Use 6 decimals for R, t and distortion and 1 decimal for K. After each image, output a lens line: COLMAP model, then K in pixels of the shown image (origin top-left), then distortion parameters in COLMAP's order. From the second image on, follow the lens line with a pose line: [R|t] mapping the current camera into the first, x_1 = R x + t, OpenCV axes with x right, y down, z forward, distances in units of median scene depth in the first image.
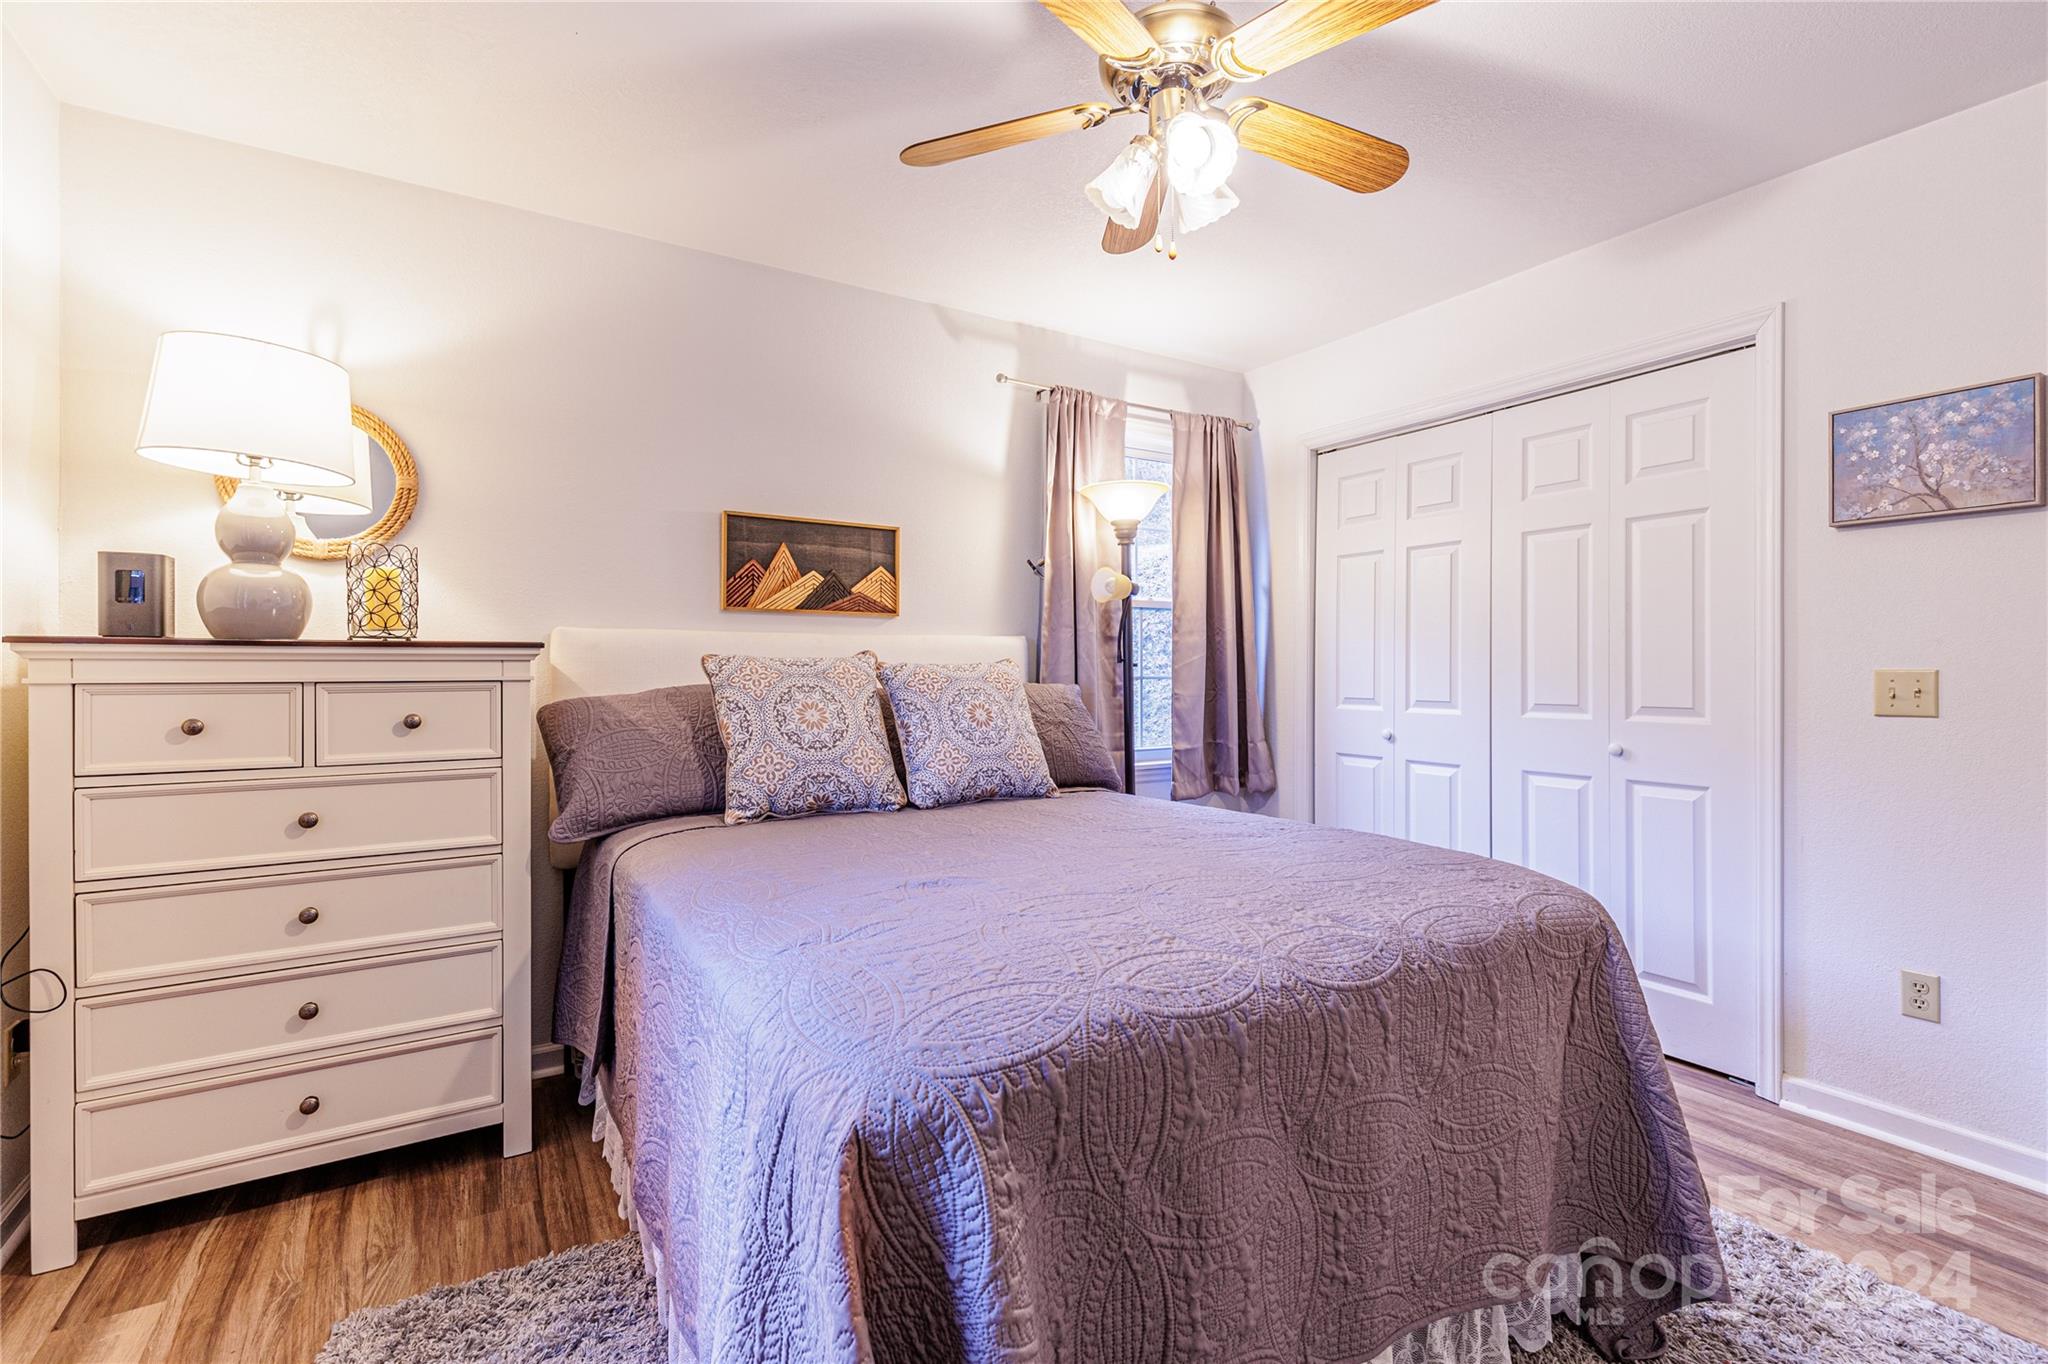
lens RADIAL K [[917.9, 0, 1032.3], [0, 917.9, 671.6], [0, 0, 1]] dist [0.012906, -0.003661]
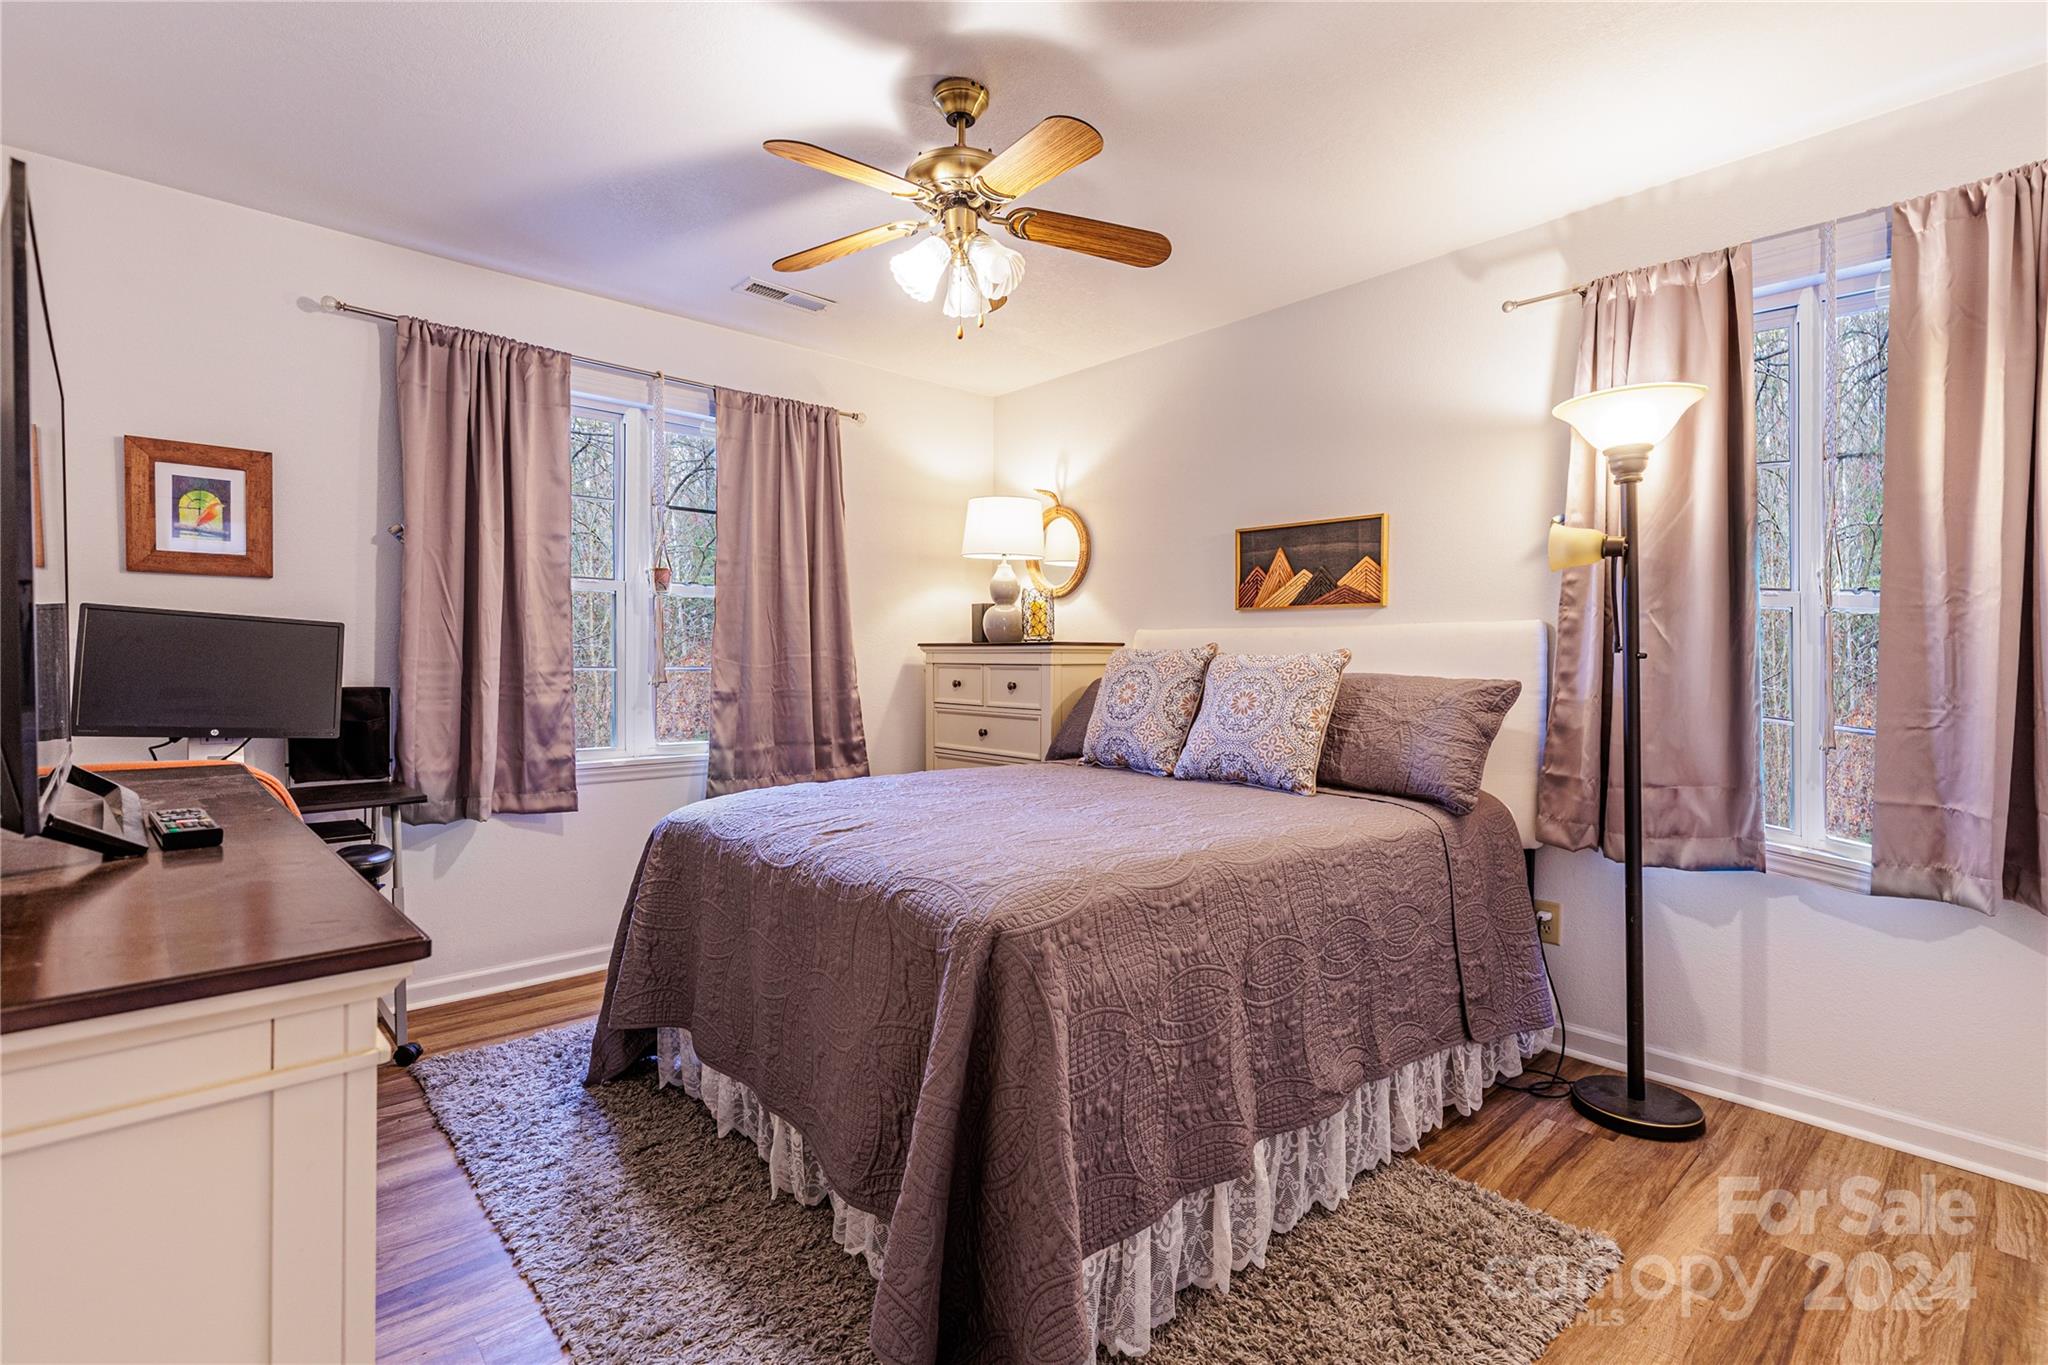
lens RADIAL K [[917.9, 0, 1036.5], [0, 917.9, 669.4], [0, 0, 1]] dist [0.012906, -0.003661]
pose [[0.195236, 0.010825, -0.980697, 0.785848], [-0.012888, 0.999881, 0.008471, 0.004064], [0.980672, 0.010985, 0.195352, 0.485014]]
